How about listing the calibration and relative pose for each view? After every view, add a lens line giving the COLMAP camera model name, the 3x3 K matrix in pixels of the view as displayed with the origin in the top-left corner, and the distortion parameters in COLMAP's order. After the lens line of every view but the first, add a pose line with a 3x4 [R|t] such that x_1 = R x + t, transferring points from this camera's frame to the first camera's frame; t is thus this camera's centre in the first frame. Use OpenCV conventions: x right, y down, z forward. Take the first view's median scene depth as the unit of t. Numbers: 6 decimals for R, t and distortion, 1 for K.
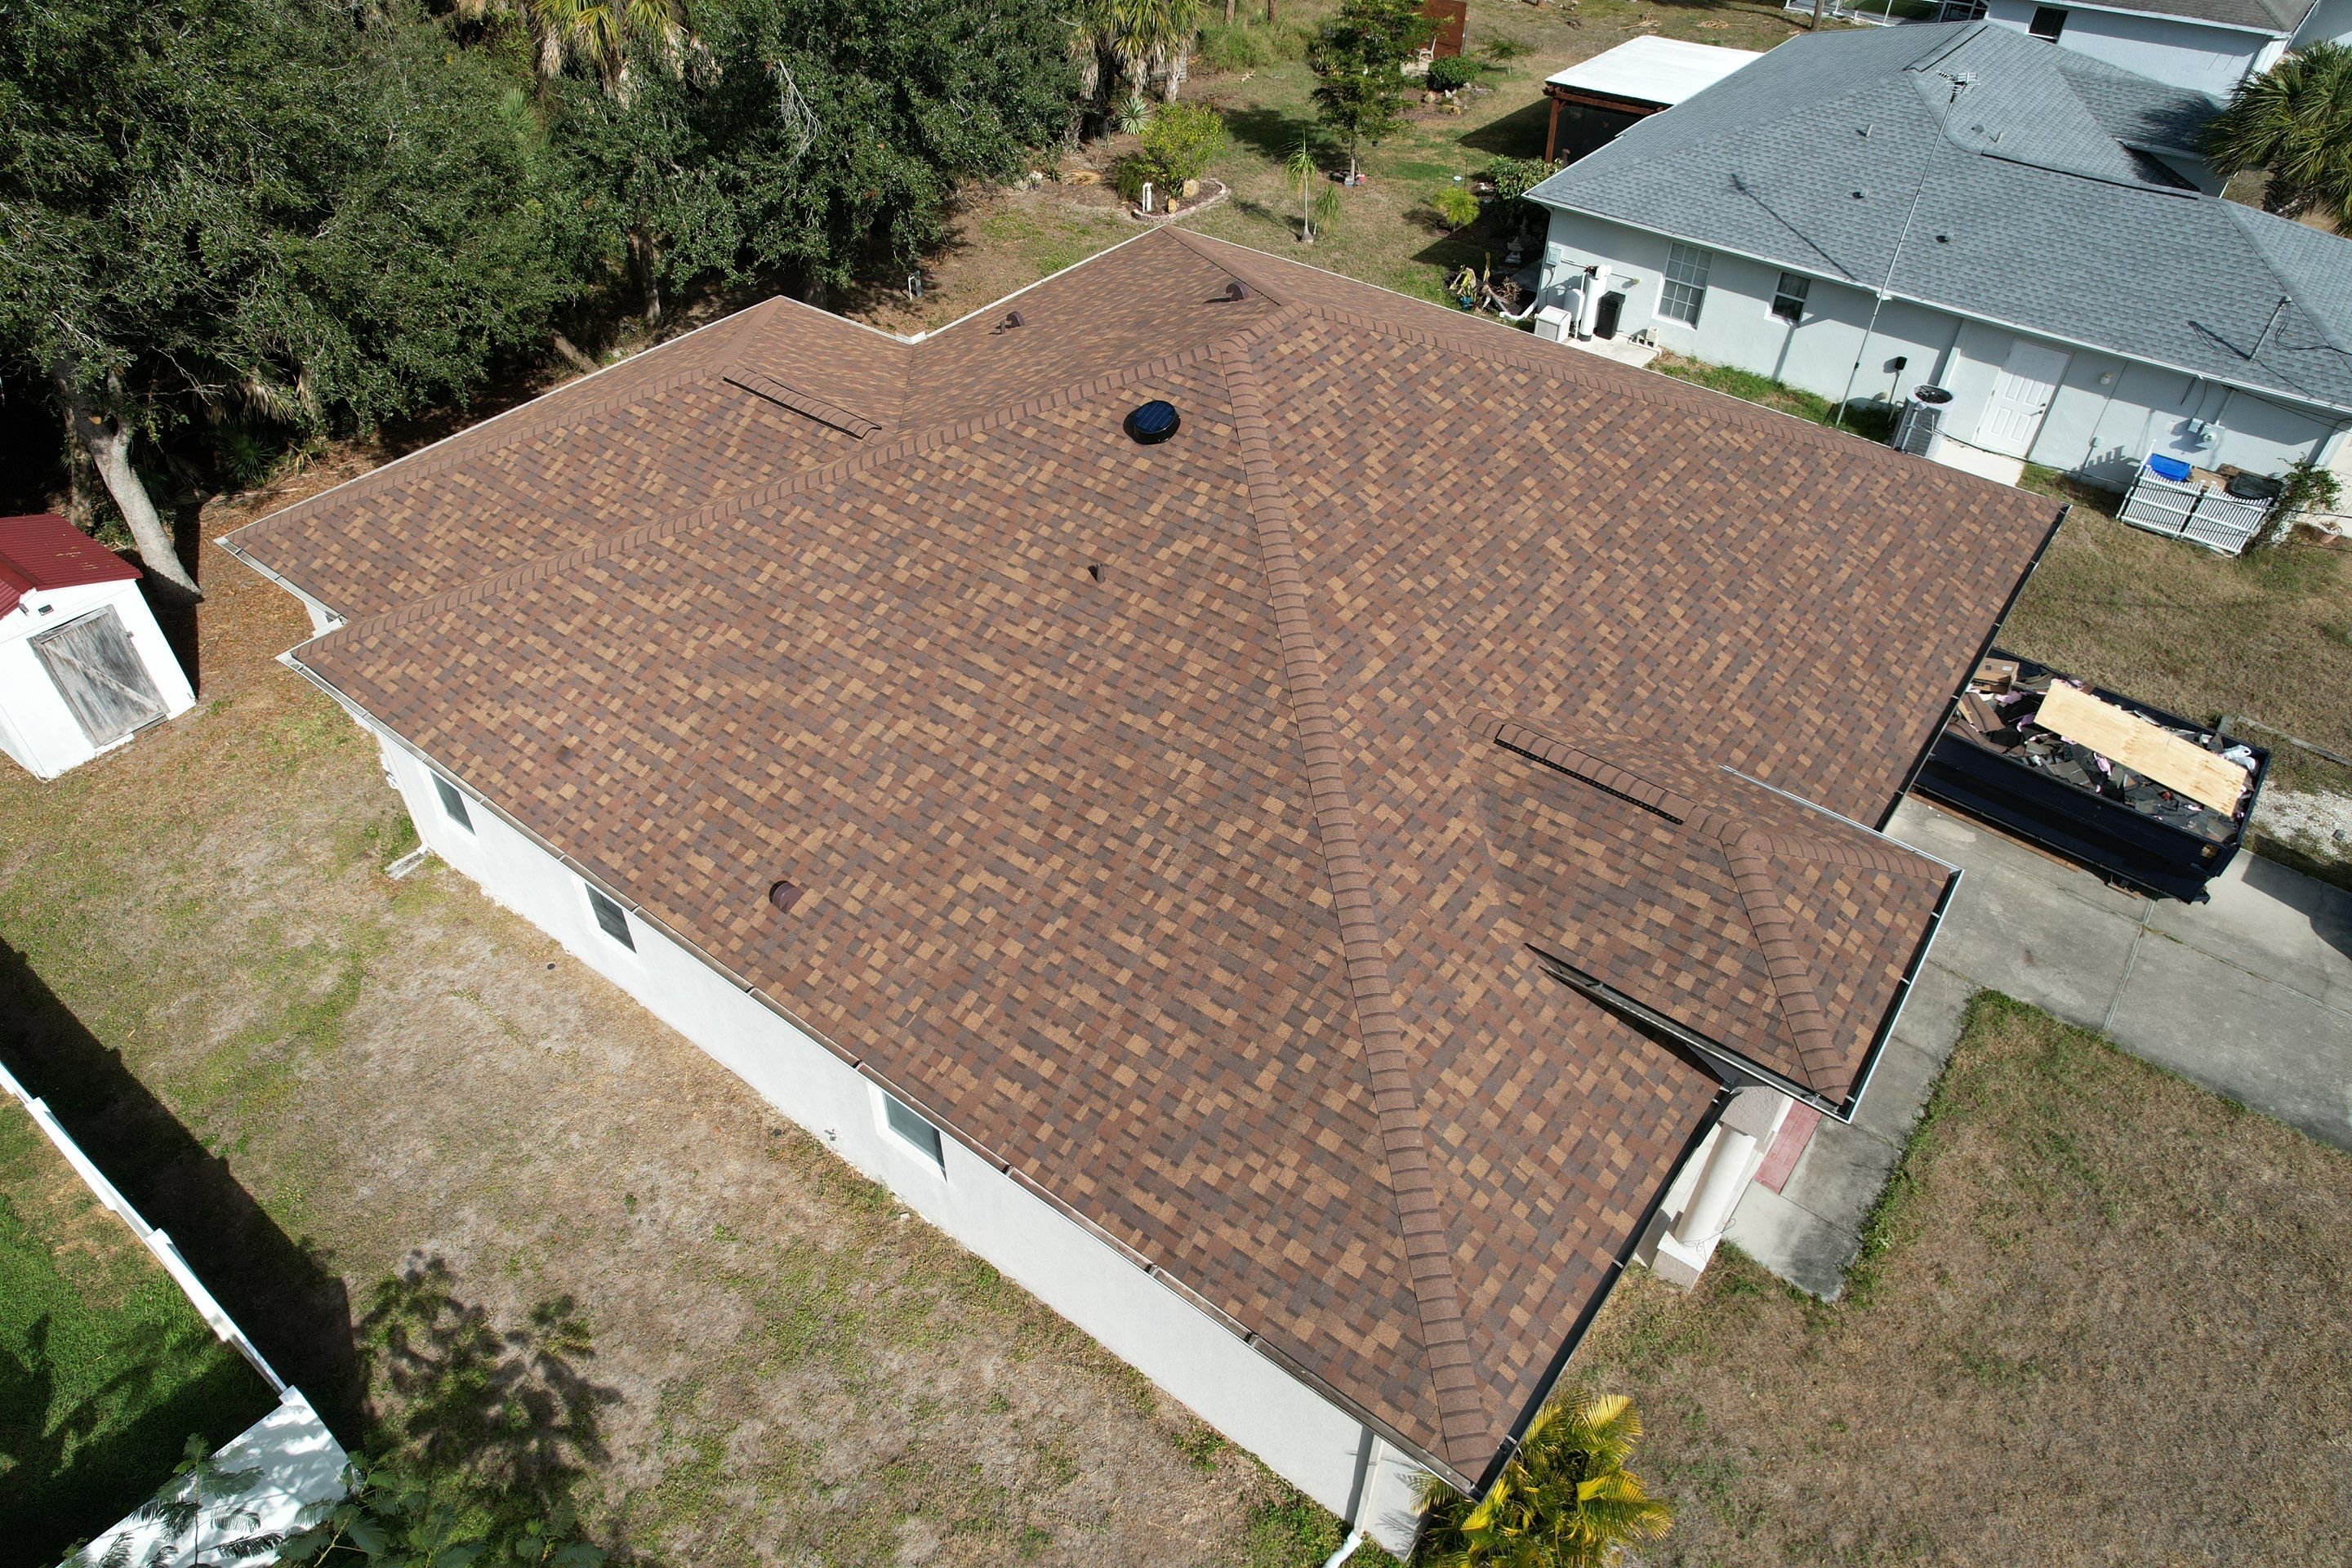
lens RADIAL K [[1502.8, 0, 1168.0], [0, 1502.8, 794.5], [0, 0, 1]] dist [-0.064673, 0.050414]
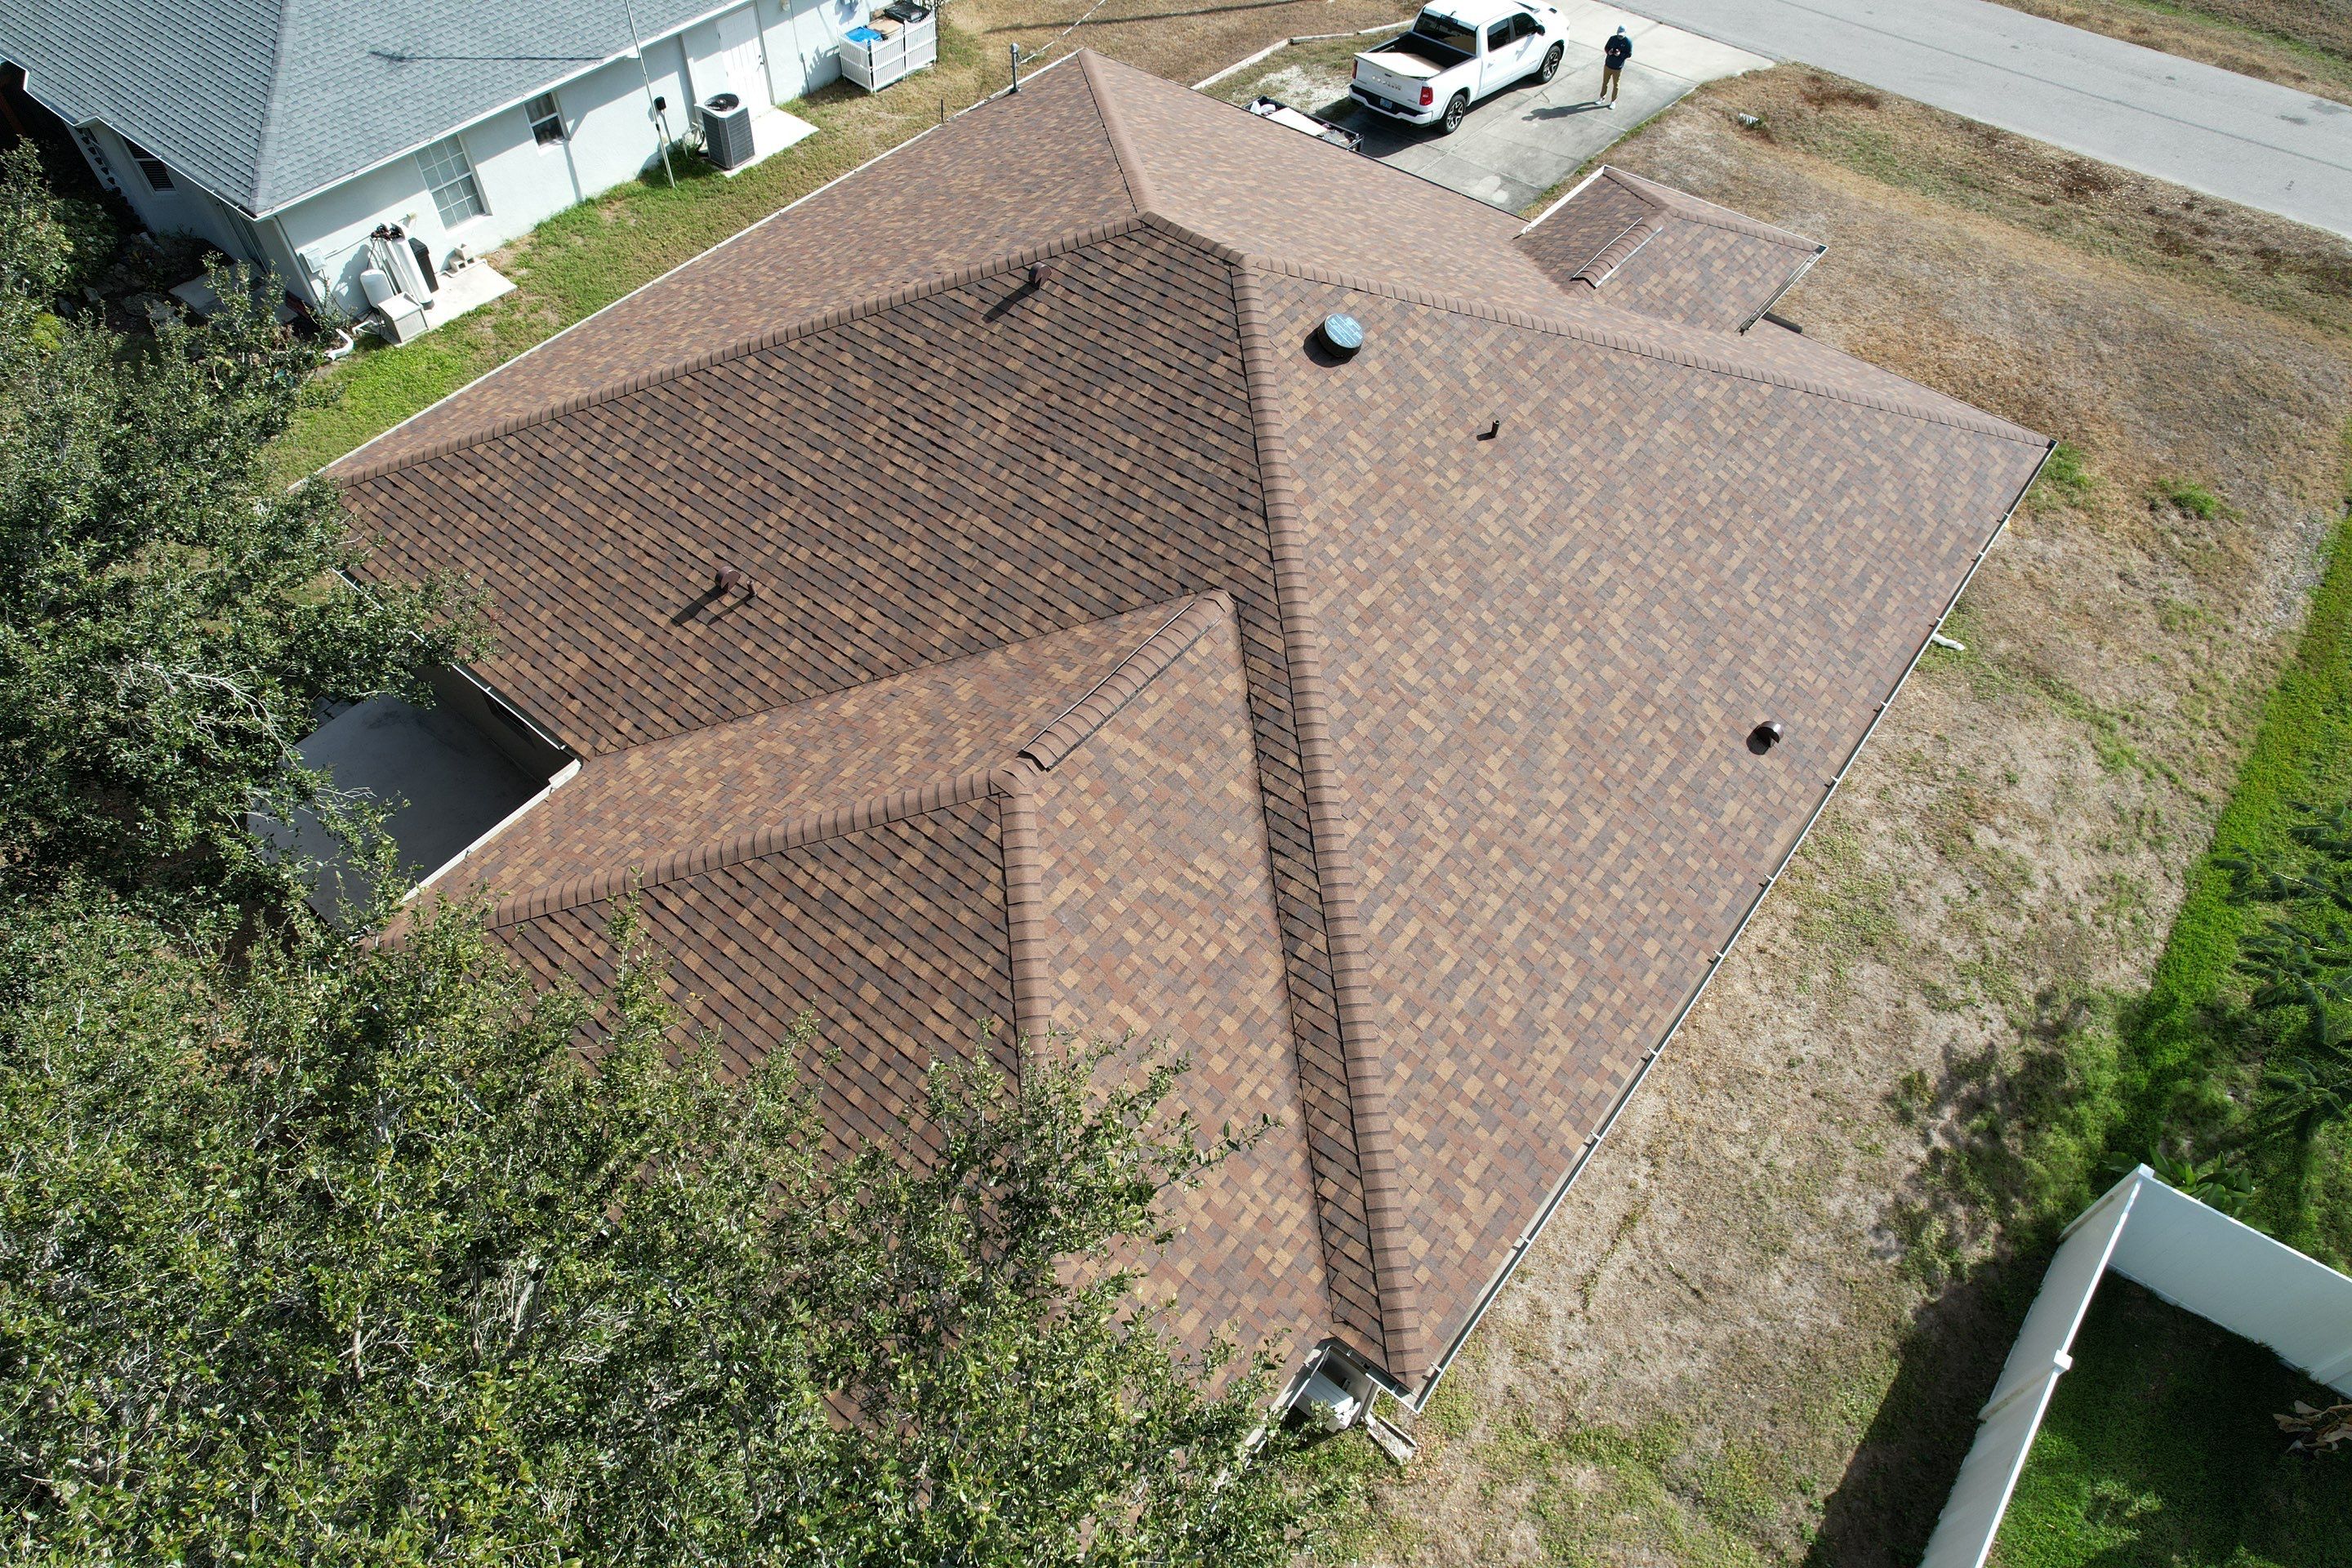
lens RADIAL K [[1502.8, 0, 1169.5], [0, 1502.8, 797.3], [0, 0, 1]] dist [-0.064673, 0.050414]
pose [[0.021367, -0.792726, 0.609204, -0.853219], [0.653023, 0.472466, 0.591893, -0.755414], [-0.757037, 0.385177, 0.527763, 0.653289]]
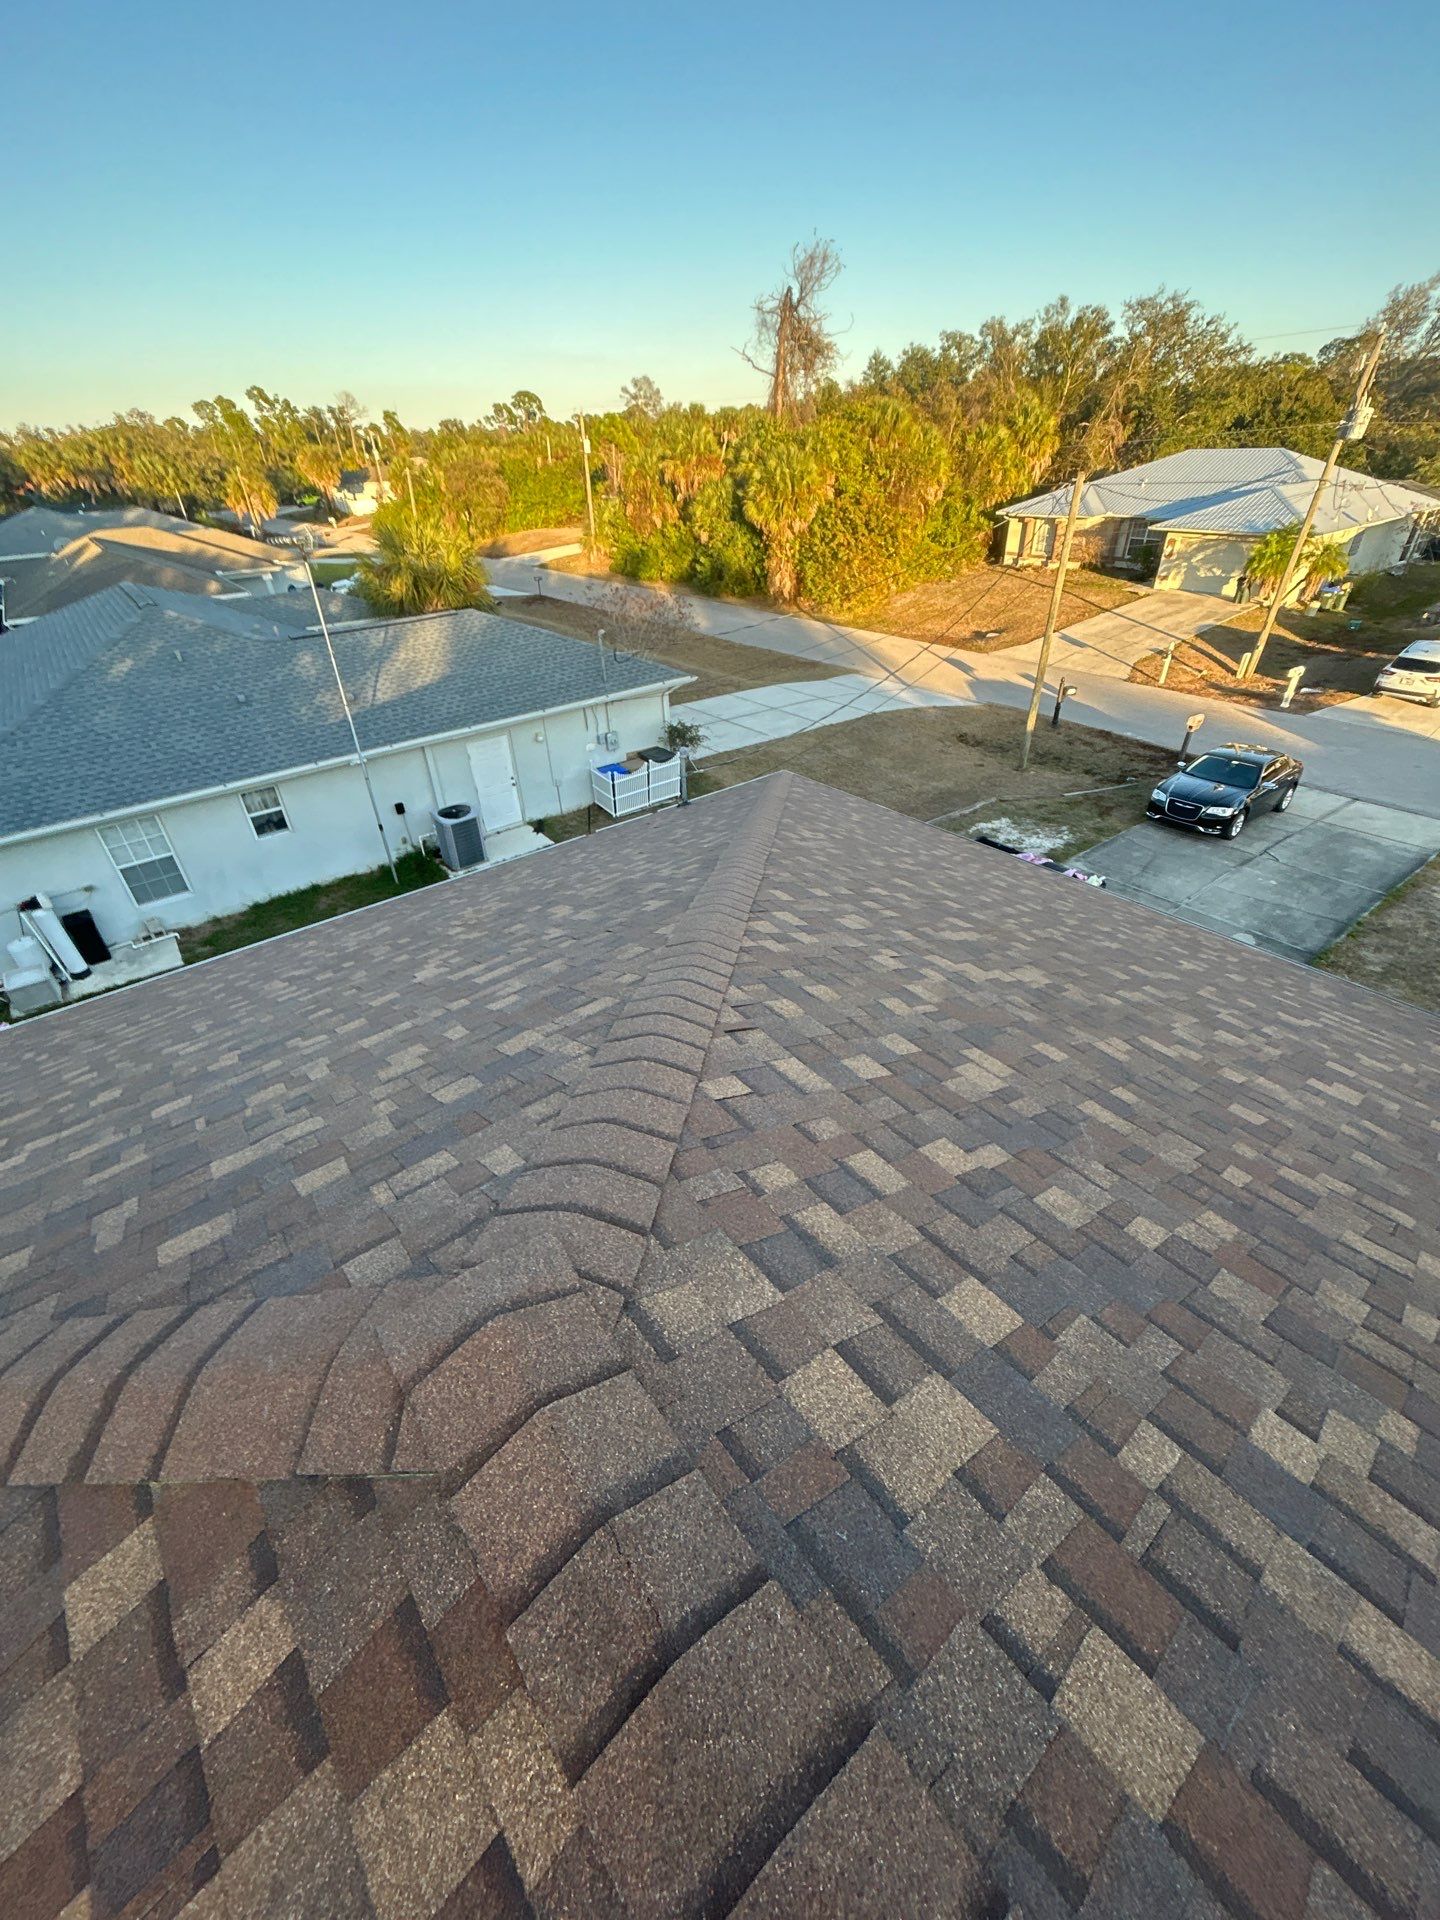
lens RADIAL K [[772.8, 0, 723.9], [0, 772.8, 959.6], [0, 0, 1]] dist [-0.007909, 0.002002]
pose [[0.237336, -0.563950, 0.790969, 0.060396], [0.668748, 0.685428, 0.288037, -0.376689], [-0.704590, 0.460597, 0.539817, 0.981650]]
